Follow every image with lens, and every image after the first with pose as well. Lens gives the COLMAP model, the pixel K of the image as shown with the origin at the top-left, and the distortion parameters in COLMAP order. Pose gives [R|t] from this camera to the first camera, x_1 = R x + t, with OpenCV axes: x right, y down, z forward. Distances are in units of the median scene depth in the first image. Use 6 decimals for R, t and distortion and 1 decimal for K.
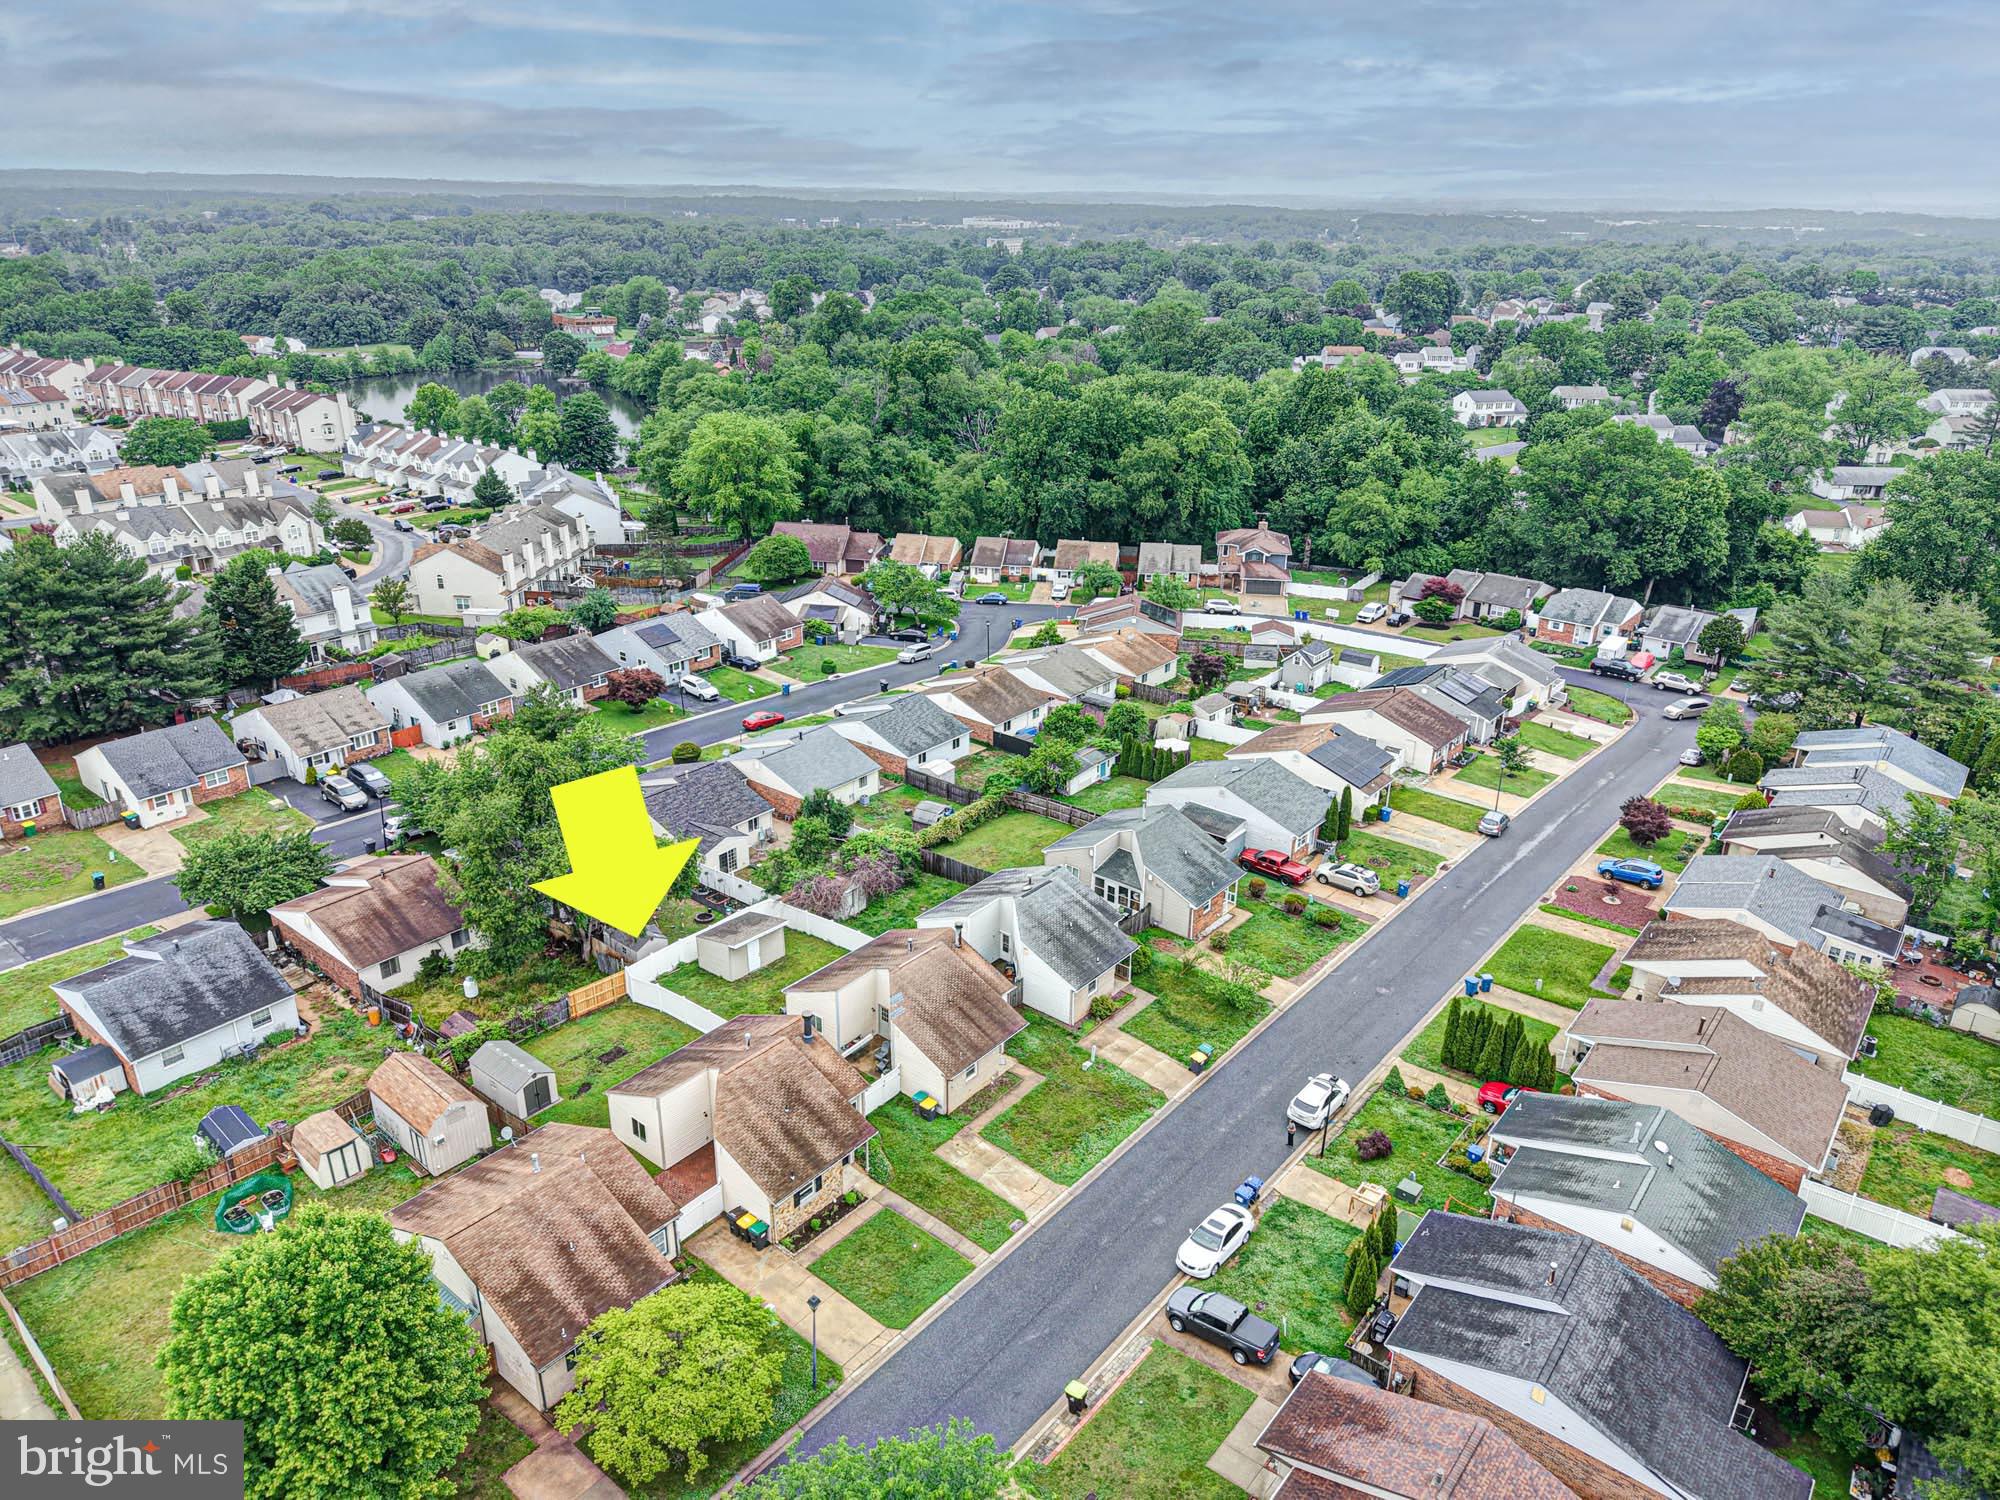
lens RADIAL K [[1336.4, 0, 1005.5], [0, 1336.4, 755.0], [0, 0, 1]] dist [0.033730, -0.031477]
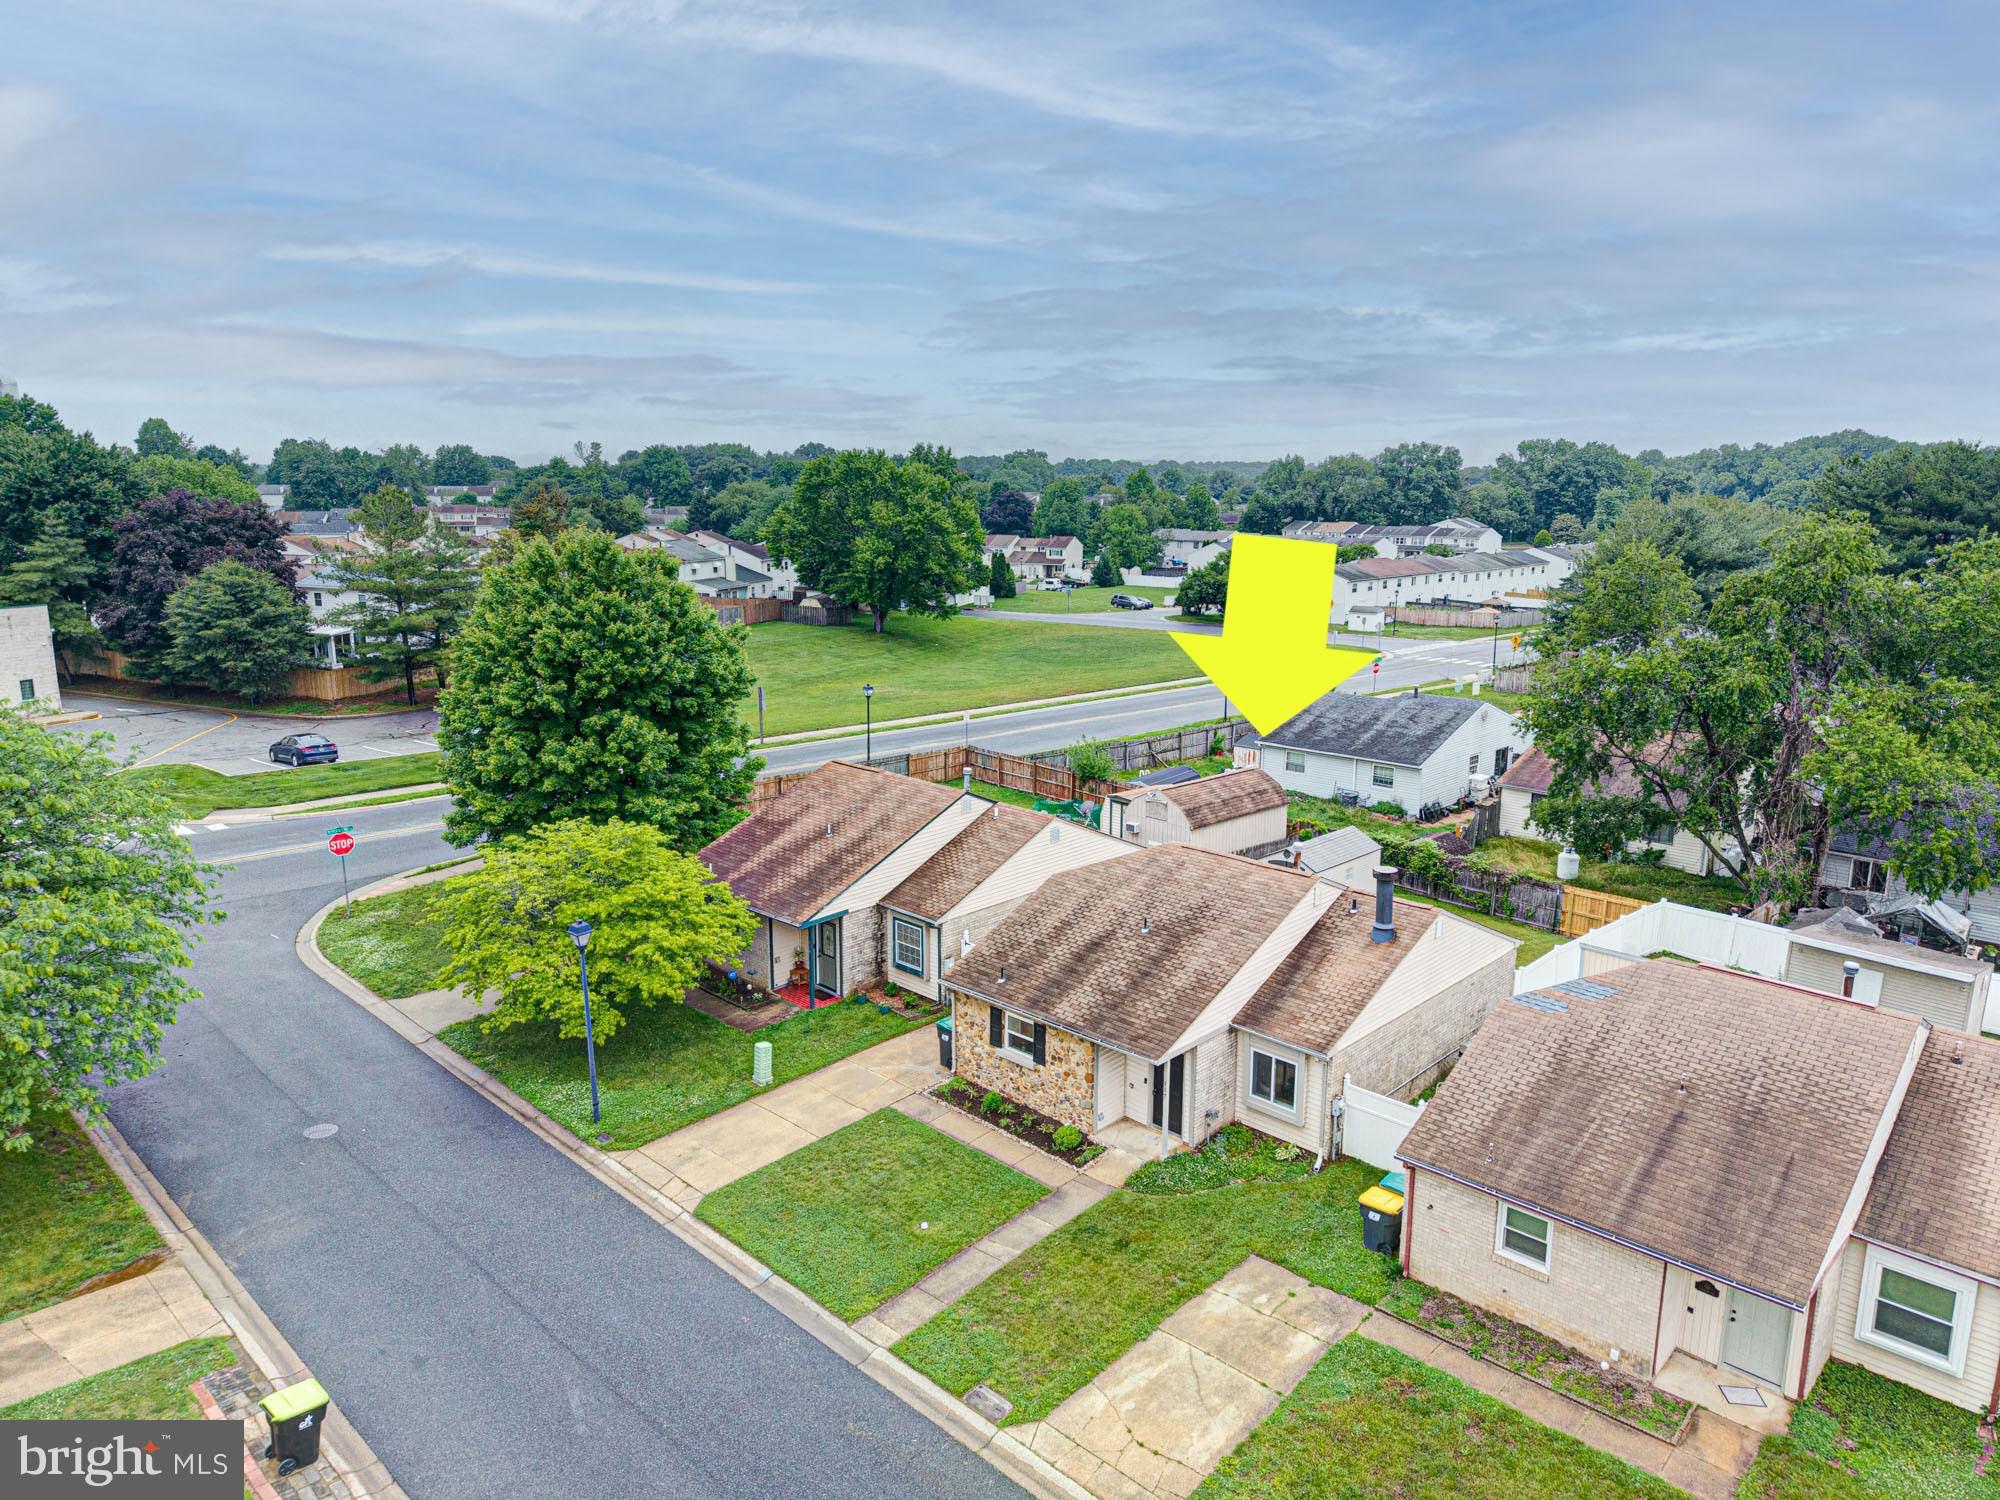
lens RADIAL K [[1336.4, 0, 1005.5], [0, 1336.4, 755.0], [0, 0, 1]] dist [0.033730, -0.031477]
pose [[-0.080560, 0.188954, -0.978676, 0.138142], [-0.390190, 0.897530, 0.205406, 0.054765], [0.917203, 0.398417, 0.001423, 0.406930]]
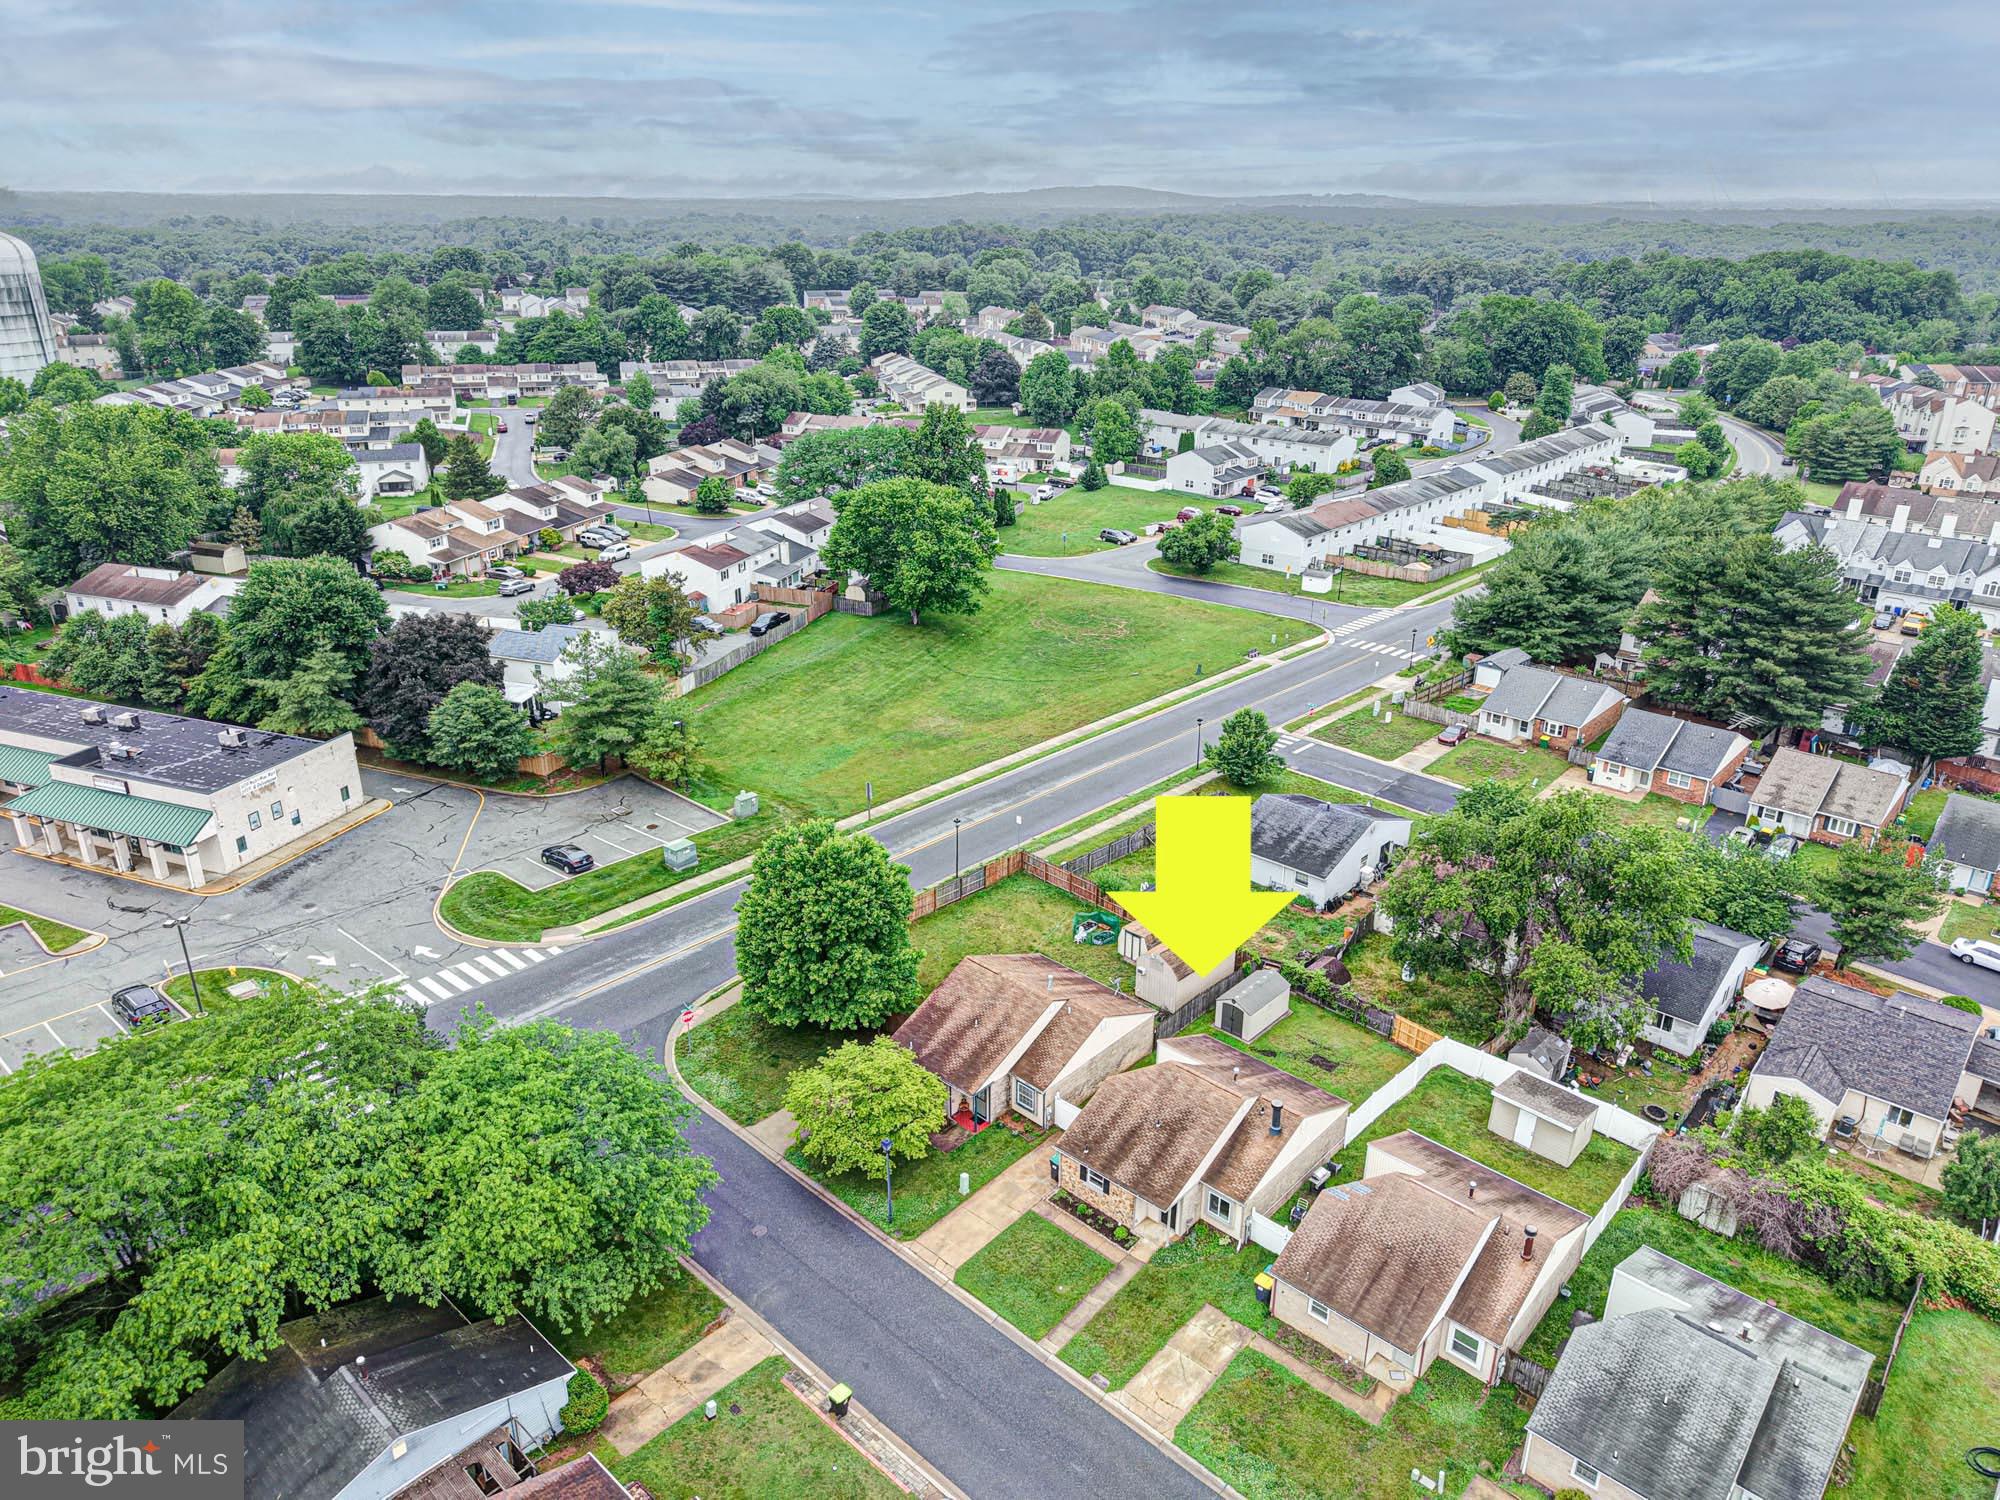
lens RADIAL K [[1336.4, 0, 1005.5], [0, 1336.4, 755.0], [0, 0, 1]] dist [0.033730, -0.031477]
pose [[-0.055804, 0.369297, -0.927634, 0.292043], [-0.392456, 0.846186, 0.360481, -0.123704], [0.918076, 0.384172, 0.097713, 0.304857]]
